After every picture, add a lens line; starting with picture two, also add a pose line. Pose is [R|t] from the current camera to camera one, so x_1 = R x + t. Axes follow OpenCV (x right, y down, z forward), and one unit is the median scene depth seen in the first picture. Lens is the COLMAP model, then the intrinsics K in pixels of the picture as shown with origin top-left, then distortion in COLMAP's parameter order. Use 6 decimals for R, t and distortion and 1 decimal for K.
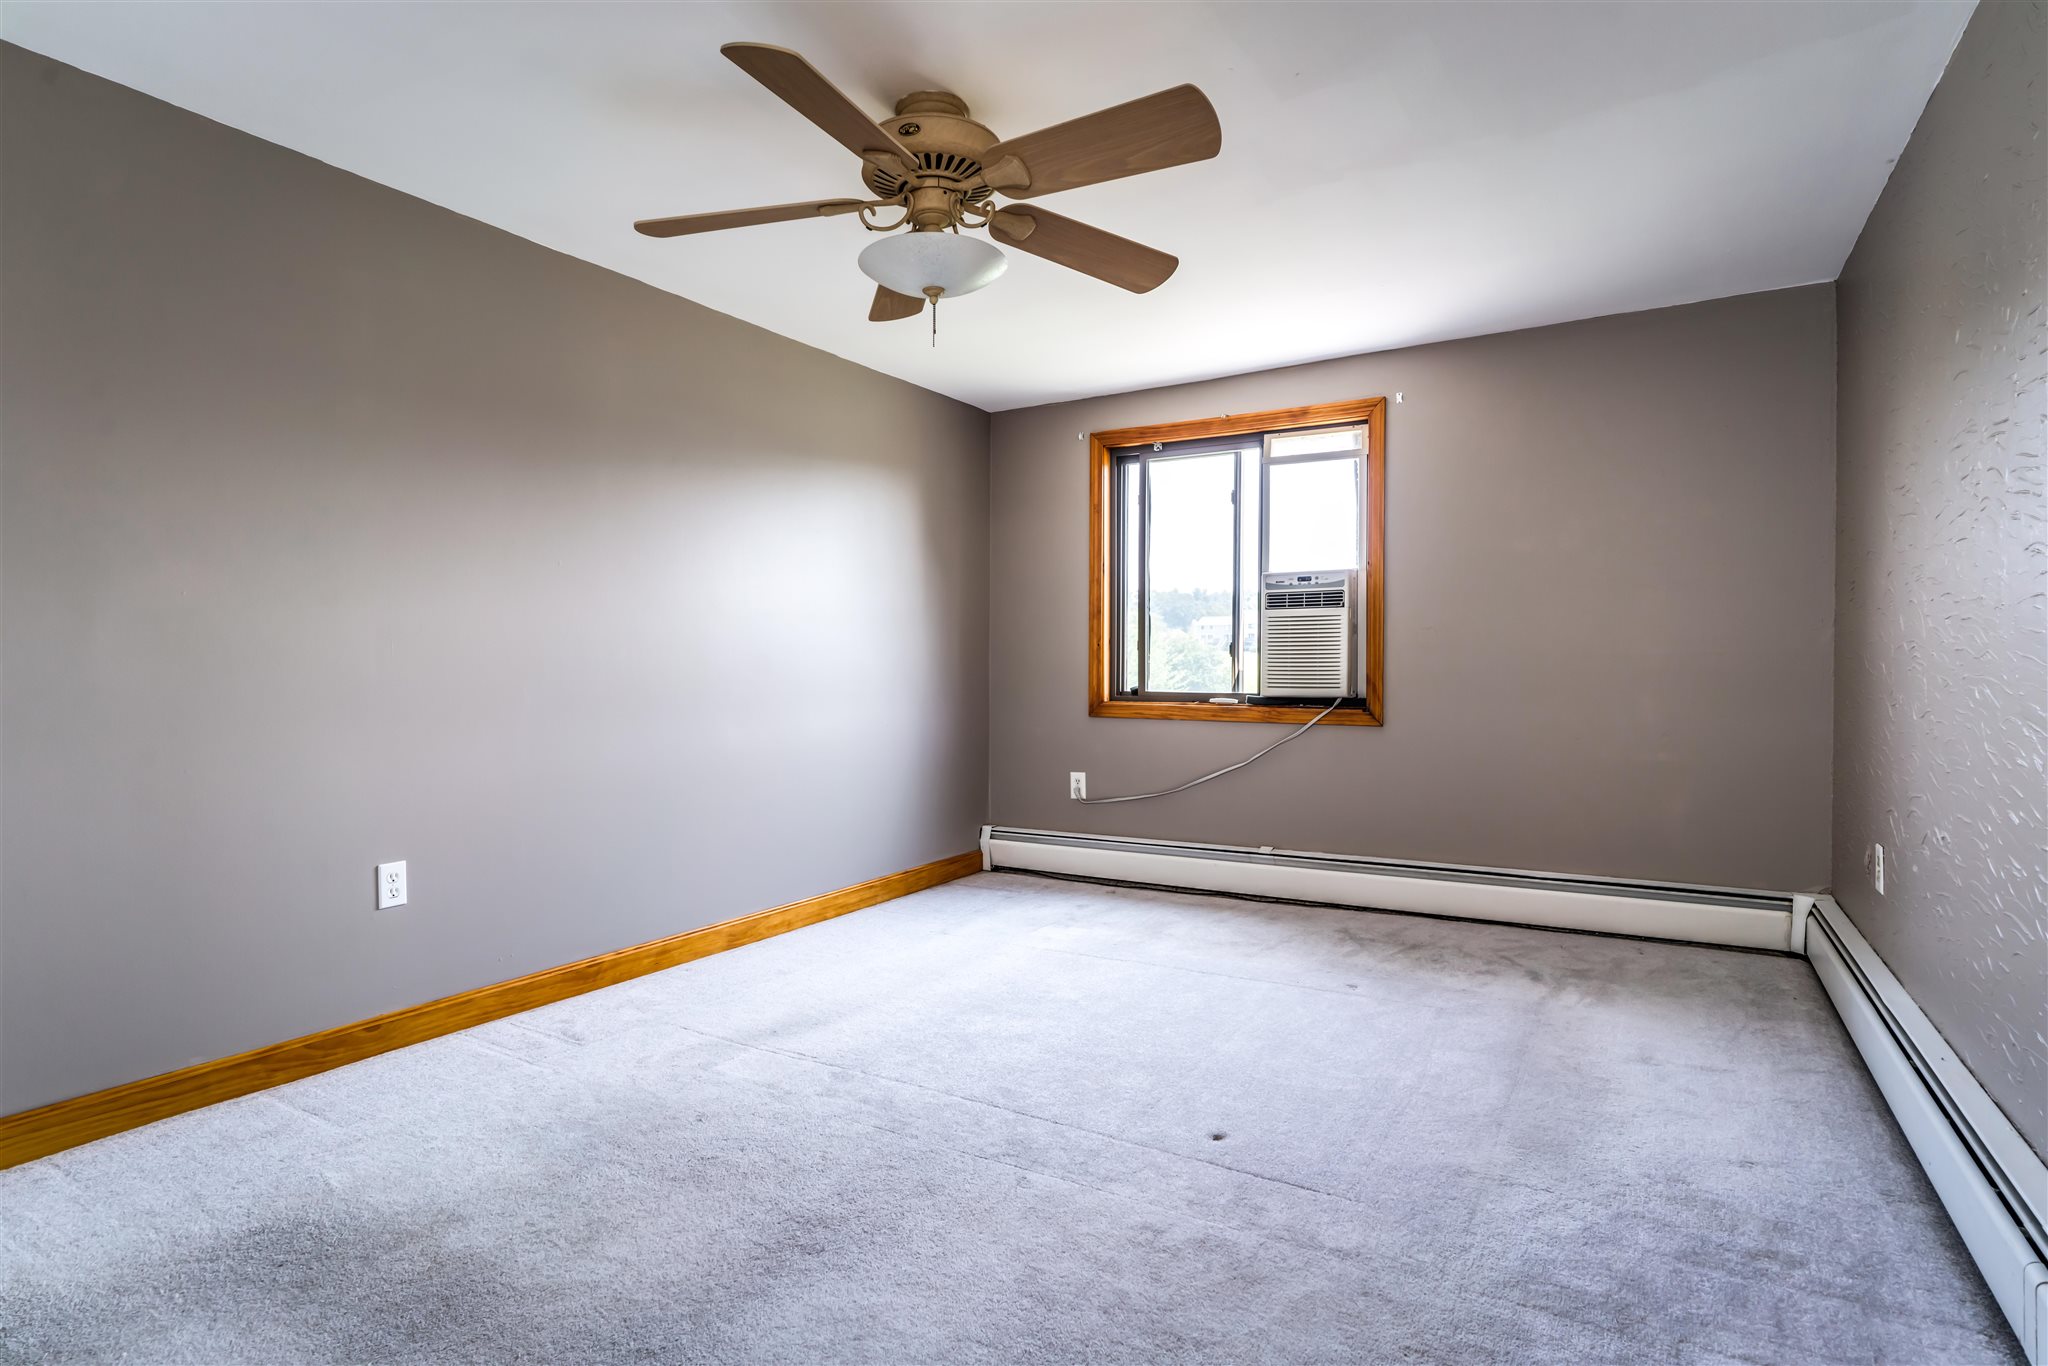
lens RADIAL K [[1066.1, 0, 1016.9], [0, 1066.1, 685.9], [0, 0, 1]] dist [-0.000665, 0.000033]
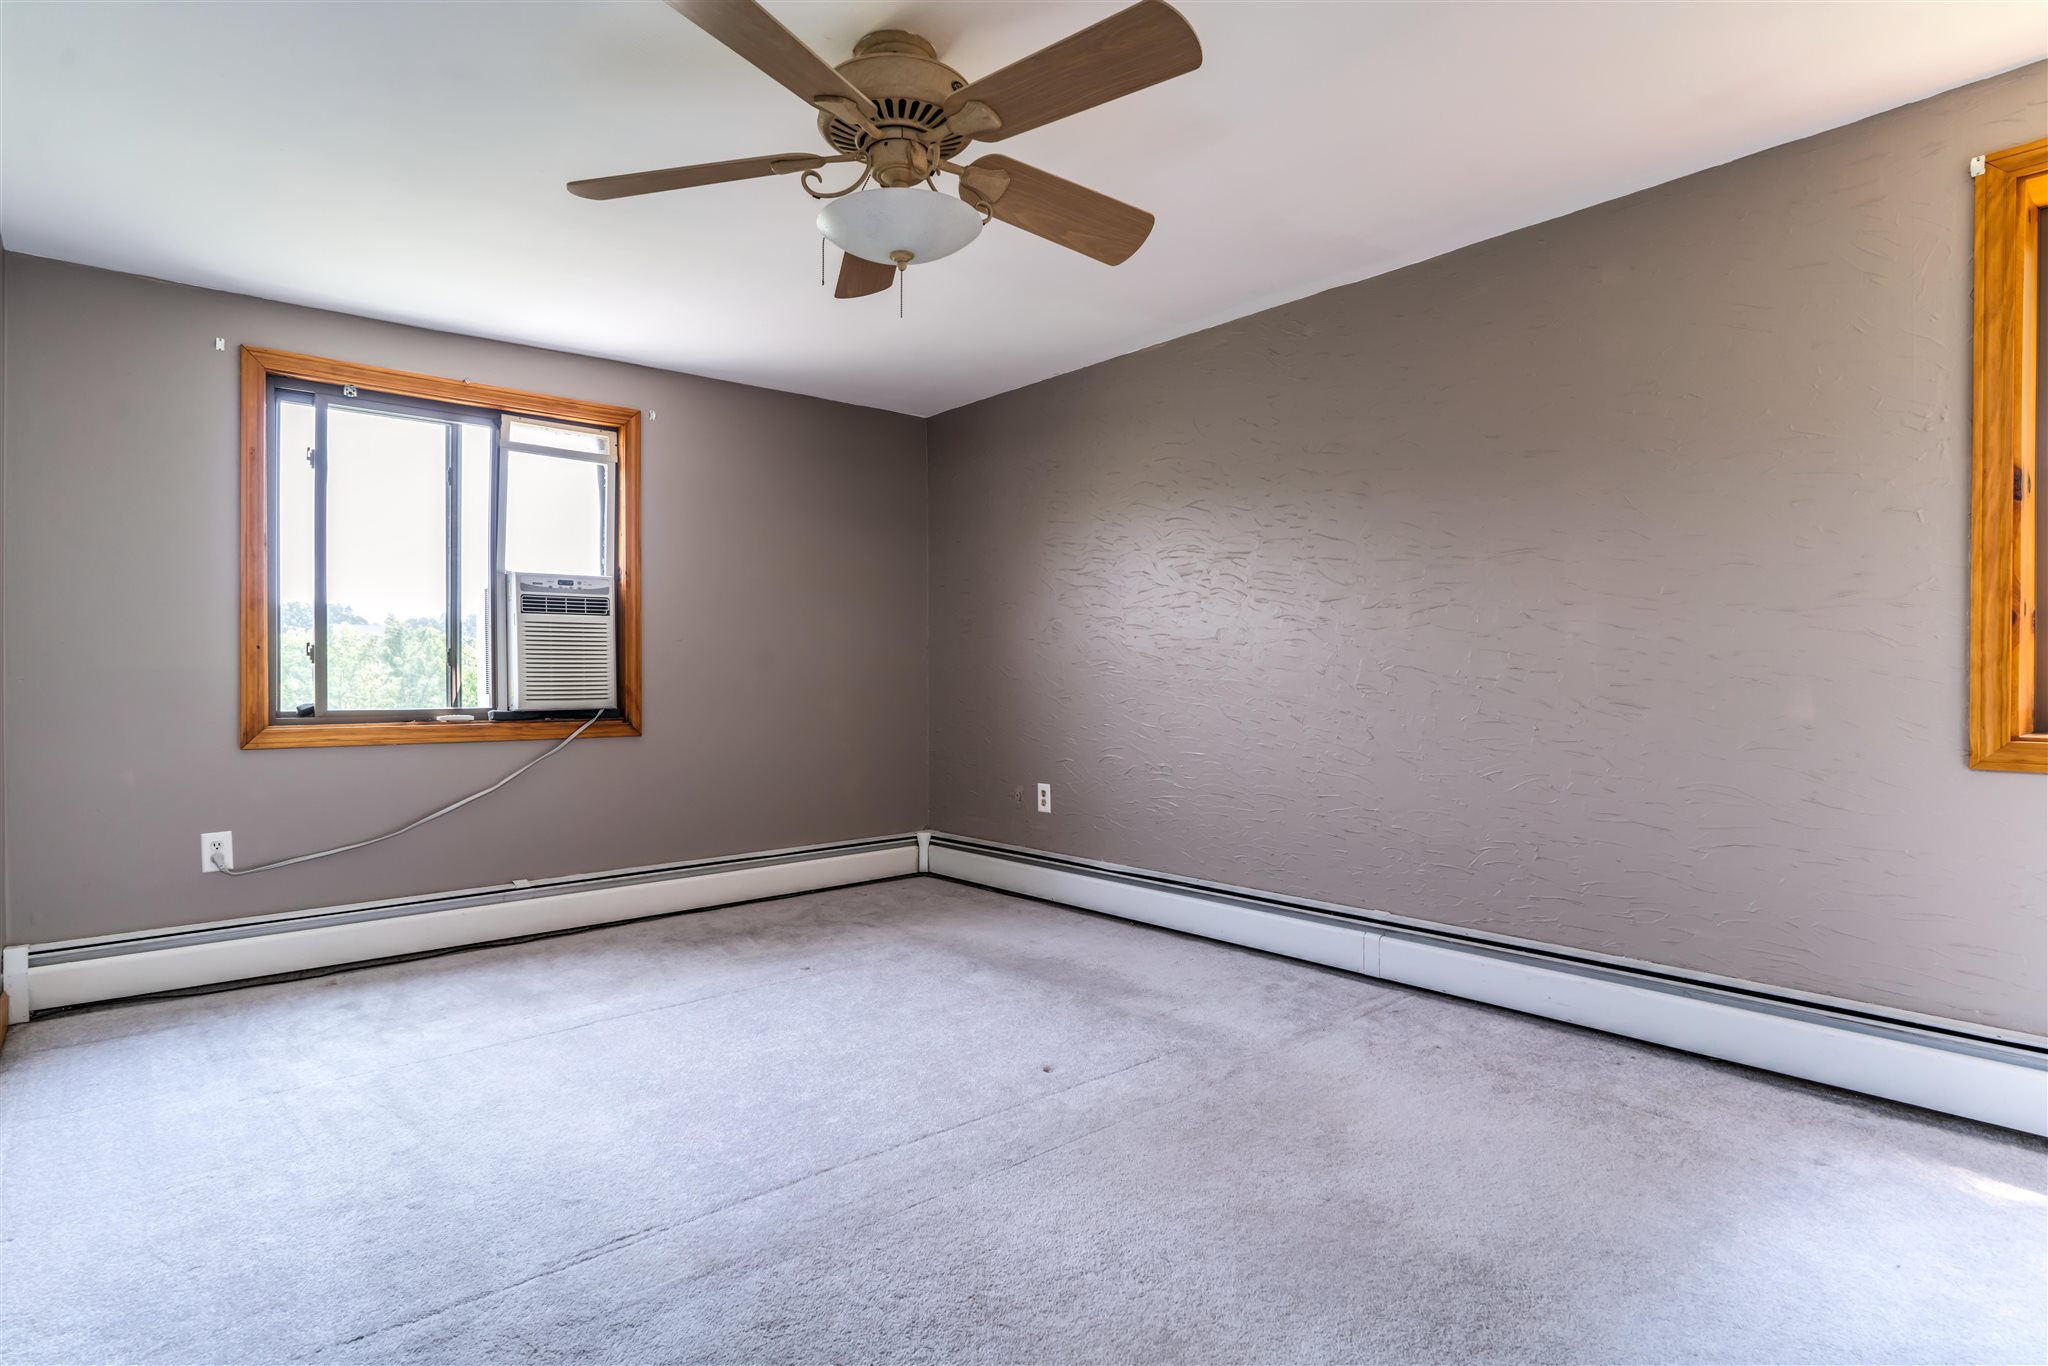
lens RADIAL K [[1066.1, 0, 1020.3], [0, 1066.1, 685.2], [0, 0, 1]] dist [-0.000665, 0.000033]
pose [[0.312309, -0.008965, 0.949938, -0.489988], [0.021858, 0.999759, 0.002249, -0.004264], [-0.949729, 0.020061, 0.312430, 0.333472]]
